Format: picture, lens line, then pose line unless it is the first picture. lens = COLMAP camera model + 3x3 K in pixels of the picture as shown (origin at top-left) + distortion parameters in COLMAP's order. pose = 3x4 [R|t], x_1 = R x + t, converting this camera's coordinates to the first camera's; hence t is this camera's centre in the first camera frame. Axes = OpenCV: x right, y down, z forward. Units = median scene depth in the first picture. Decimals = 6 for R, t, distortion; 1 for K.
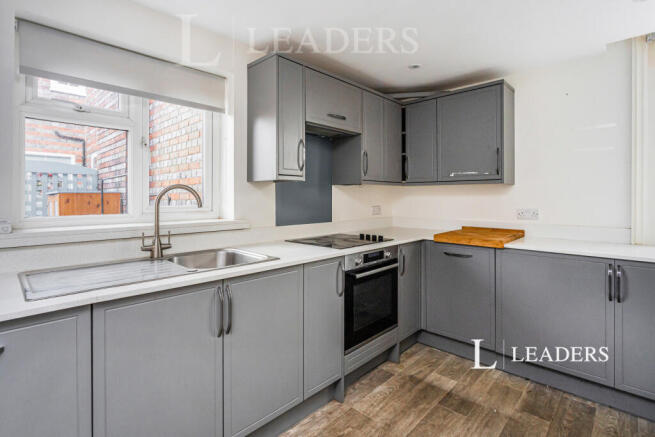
lens RADIAL K [[322.4, 0, 324.5], [0, 322.4, 199.0], [0, 0, 1]] dist [-0.003288, 0.000892]
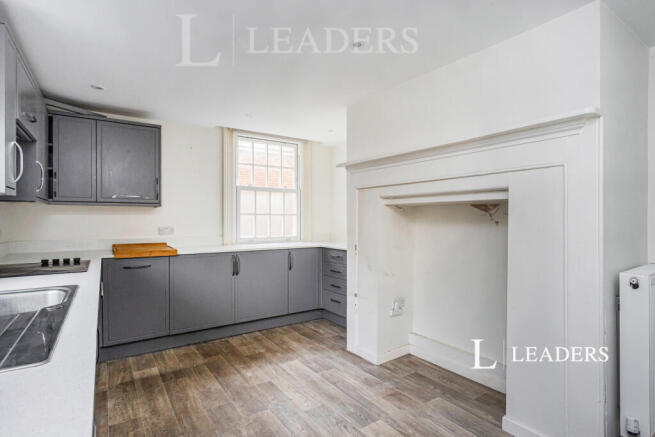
lens RADIAL K [[322.4, 0, 327.2], [0, 322.4, 218.9], [0, 0, 1]] dist [-0.003288, 0.000892]
pose [[0.196927, 0.000344, 0.980418, -0.651085], [0.000368, 1.000000, -0.000425, 0.000287], [-0.980418, 0.000445, 0.196926, 0.112361]]
